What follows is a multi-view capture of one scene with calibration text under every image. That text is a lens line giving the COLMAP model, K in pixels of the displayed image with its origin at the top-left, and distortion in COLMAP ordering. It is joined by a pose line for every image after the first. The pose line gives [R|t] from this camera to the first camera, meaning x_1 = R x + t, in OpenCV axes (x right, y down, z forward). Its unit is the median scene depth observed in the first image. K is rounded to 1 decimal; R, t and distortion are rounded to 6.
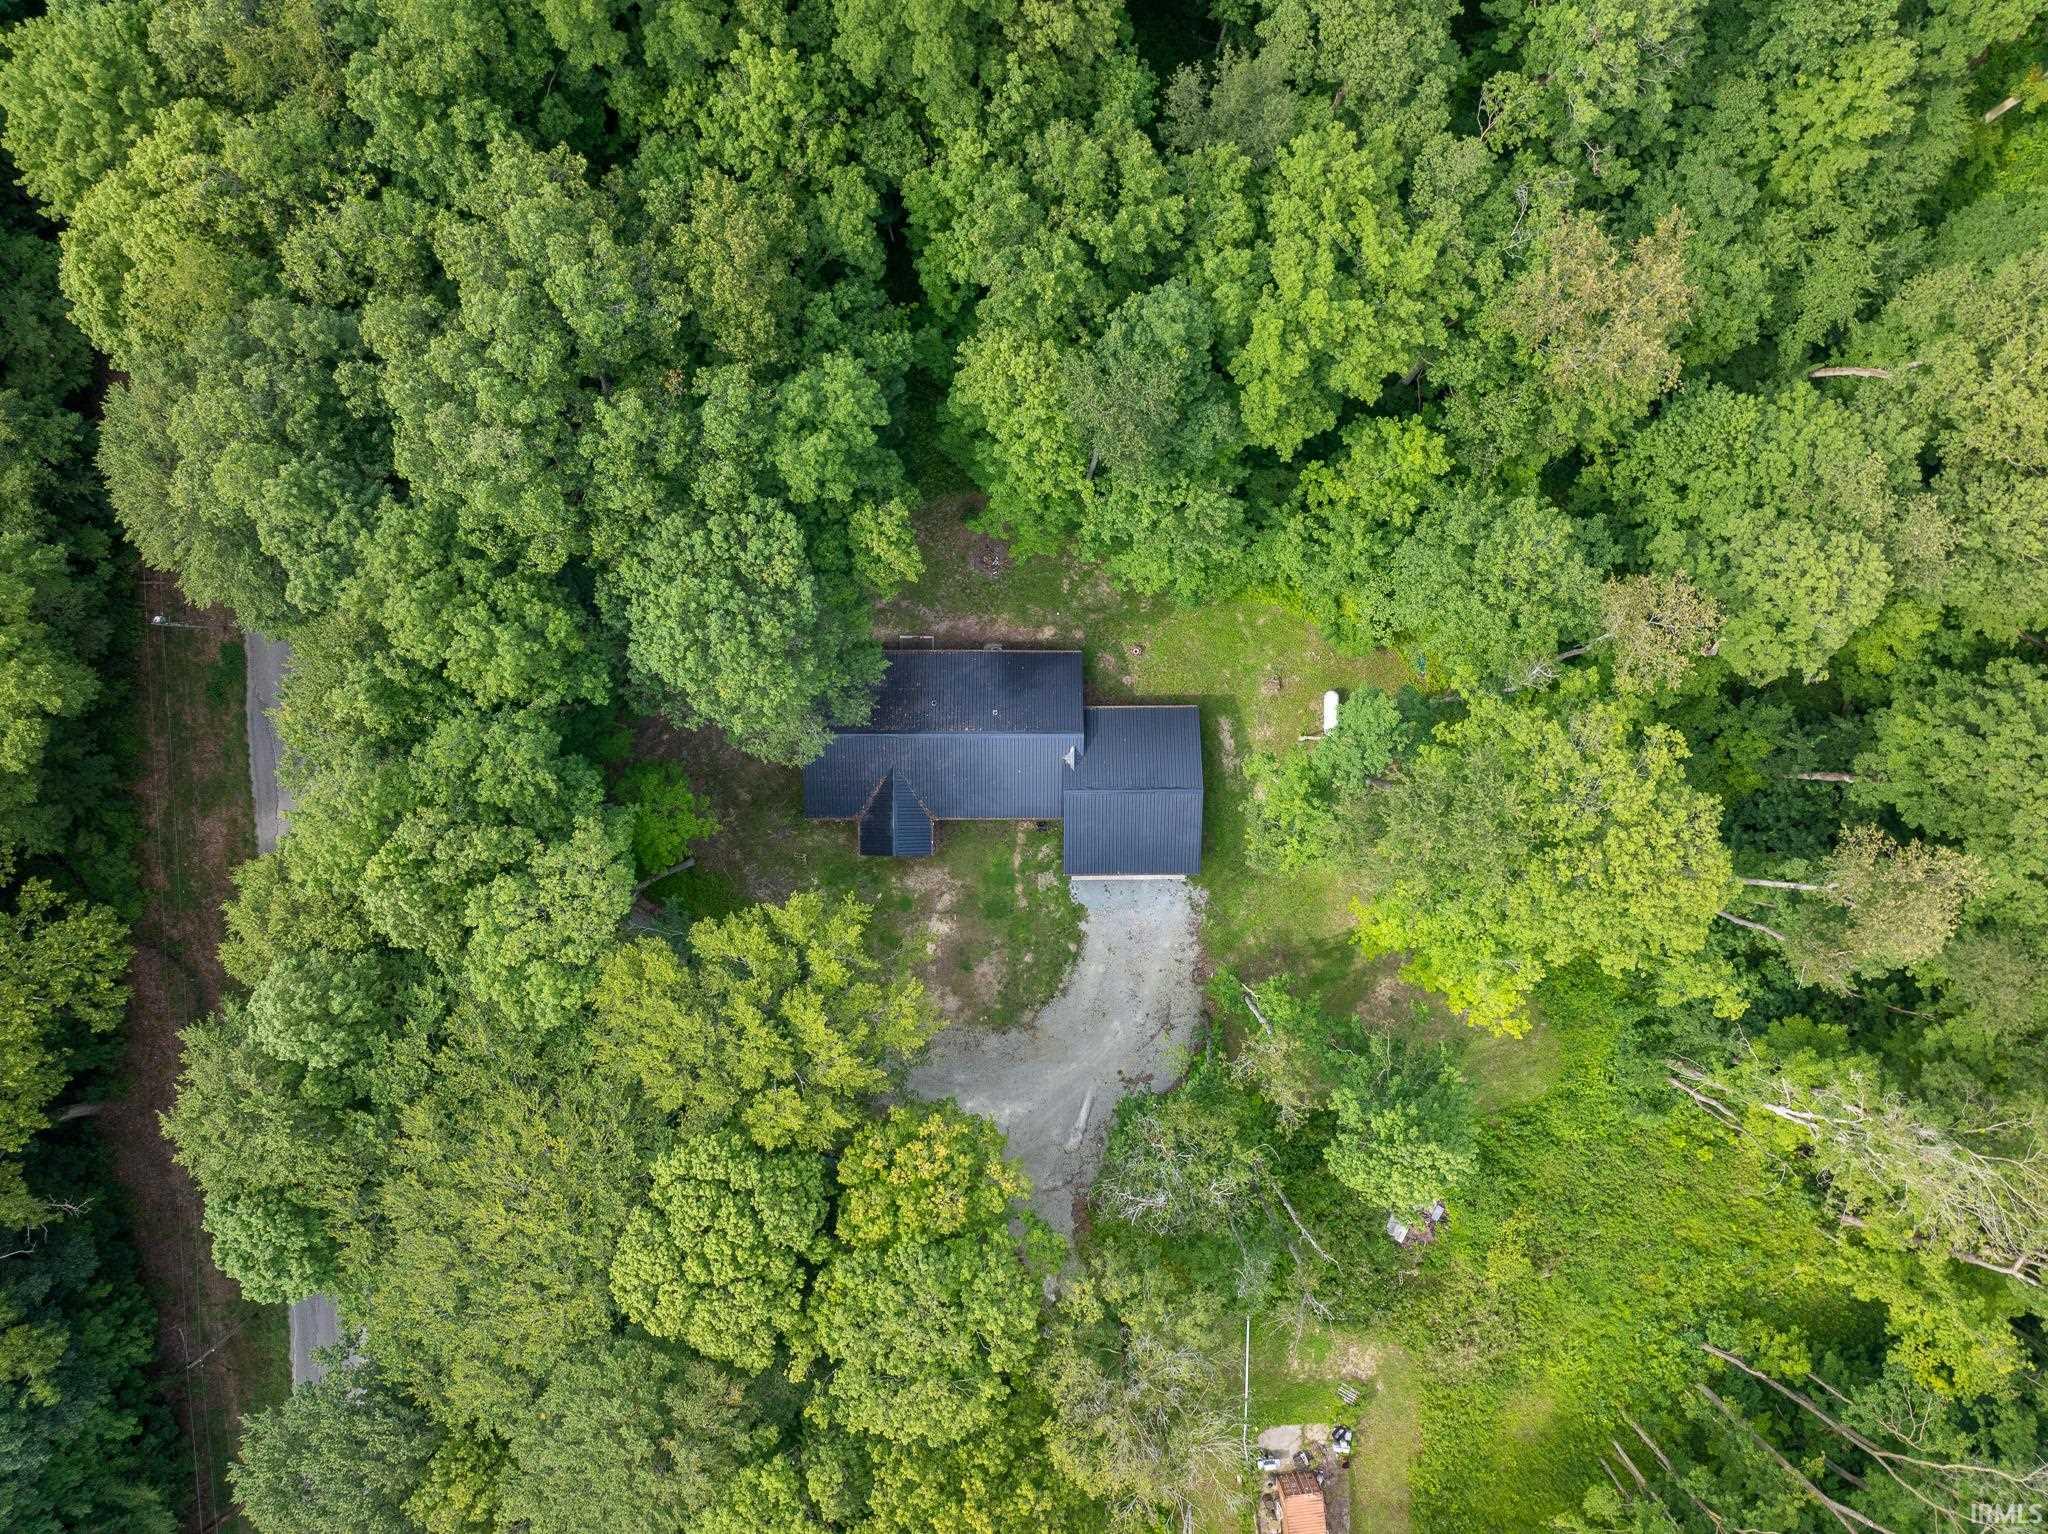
lens RADIAL K [[1437.7, 0, 1022.2], [0, 1437.7, 770.4], [0, 0, 1]] dist [-0.032377, 0.007500]
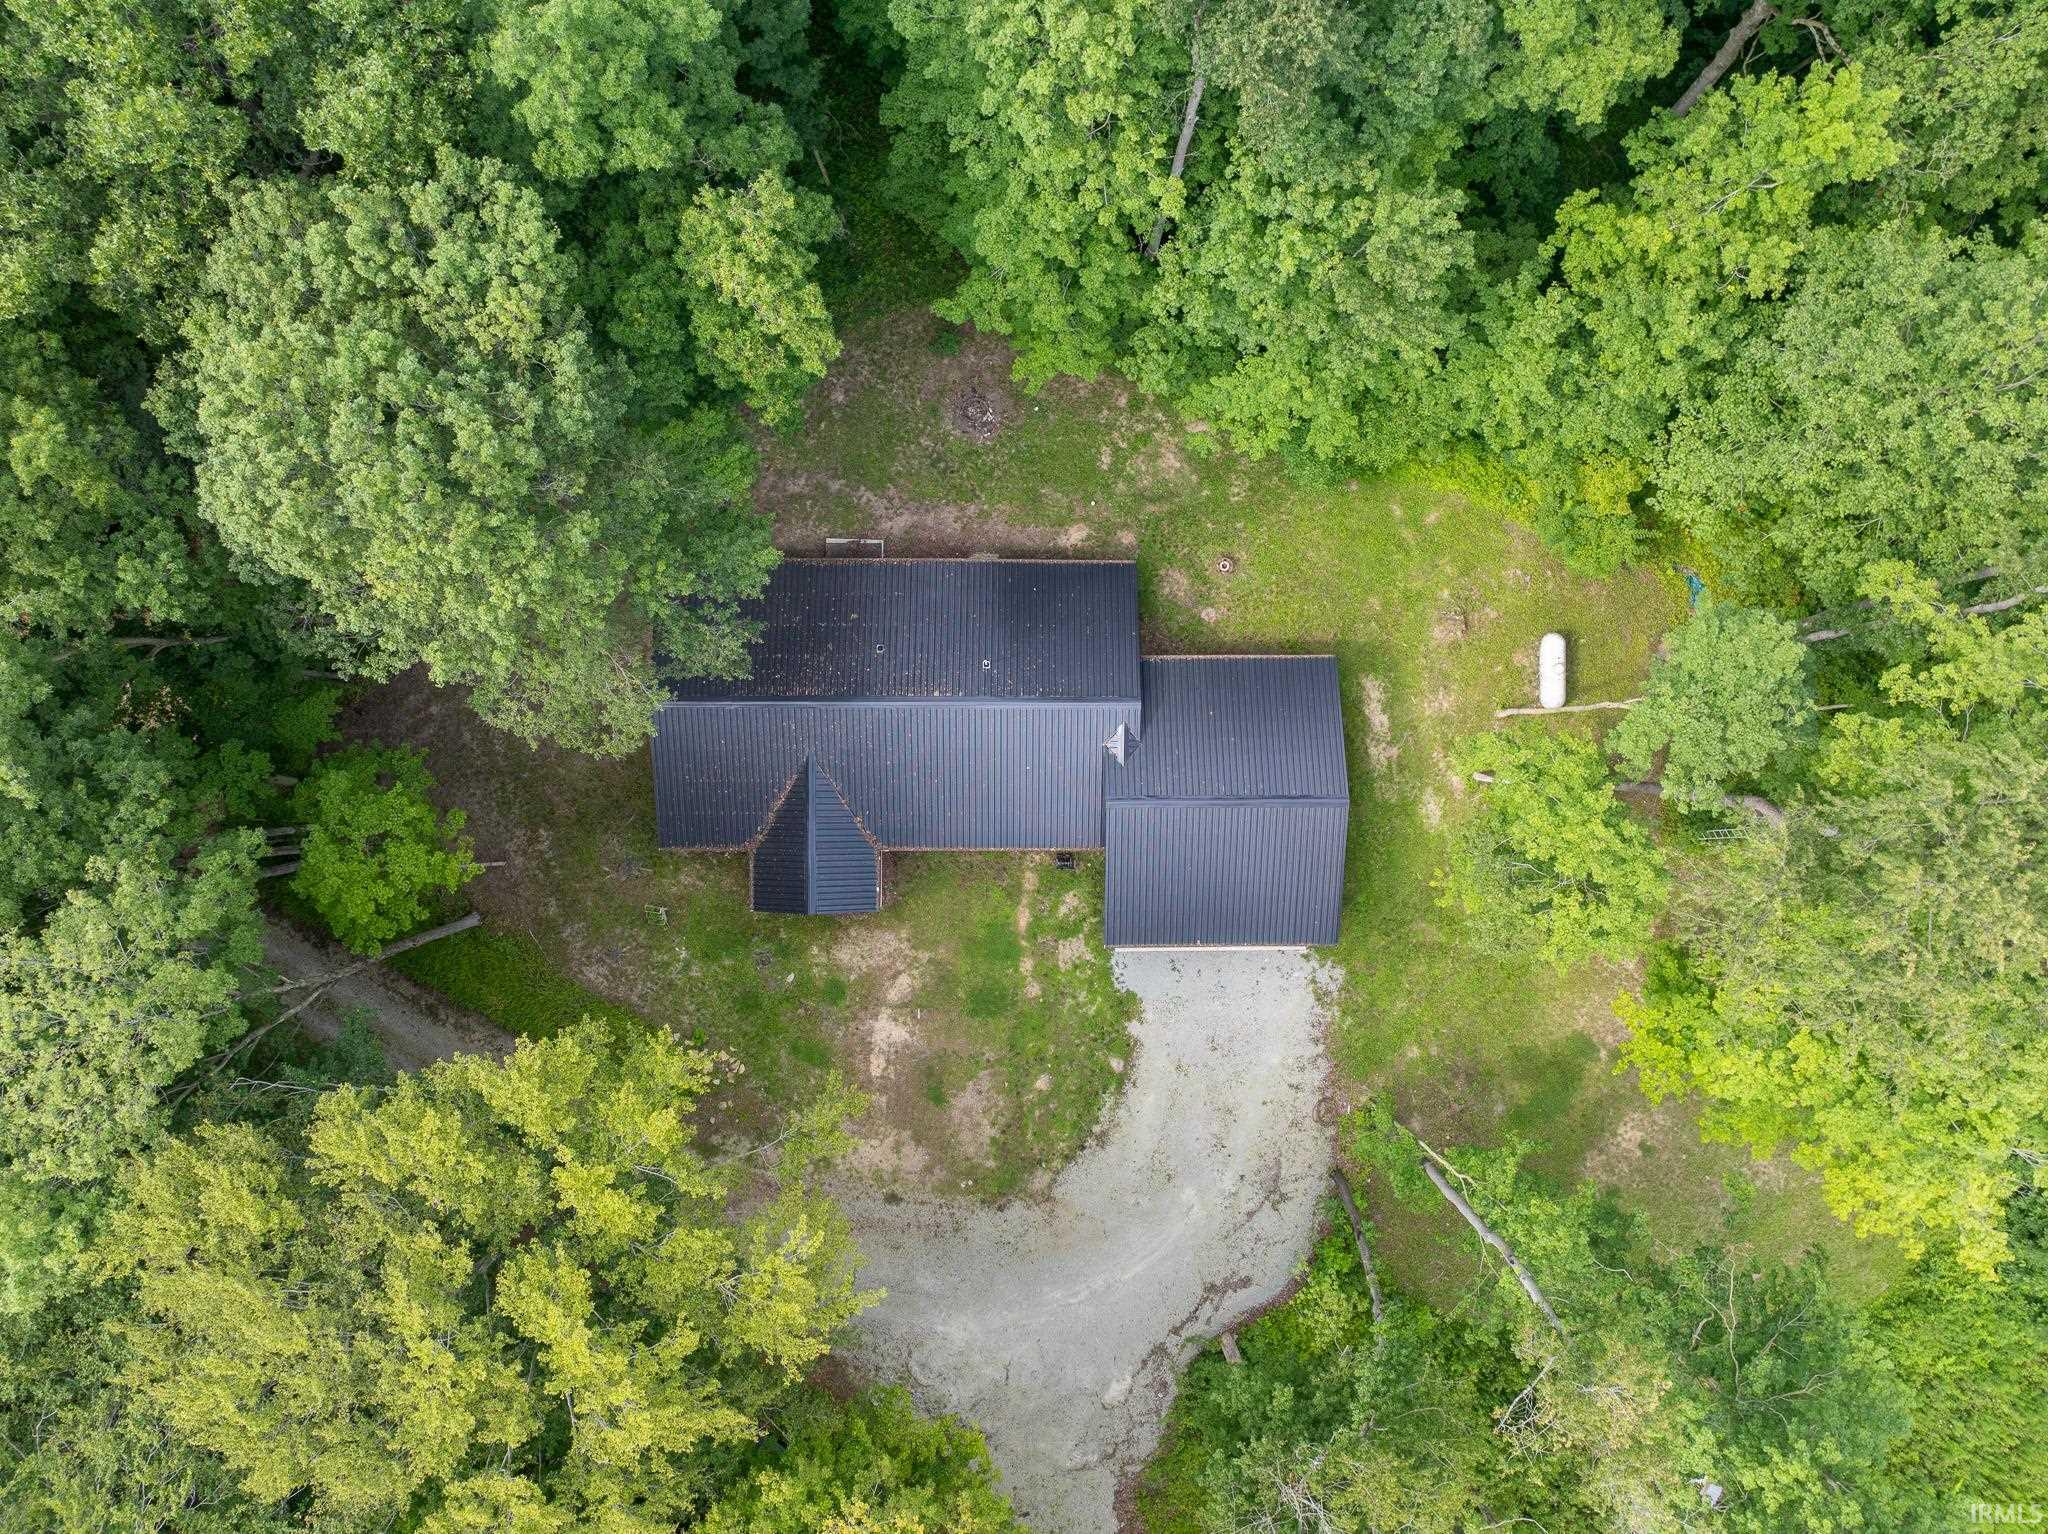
lens RADIAL K [[1437.7, 0, 1028.5], [0, 1437.7, 759.2], [0, 0, 1]] dist [-0.032377, 0.007500]
pose [[0.999976, 0.002208, 0.006565, -0.006334], [-0.002147, 0.999956, -0.009172, 0.002937], [-0.006585, 0.009157, 0.999936, 0.473988]]
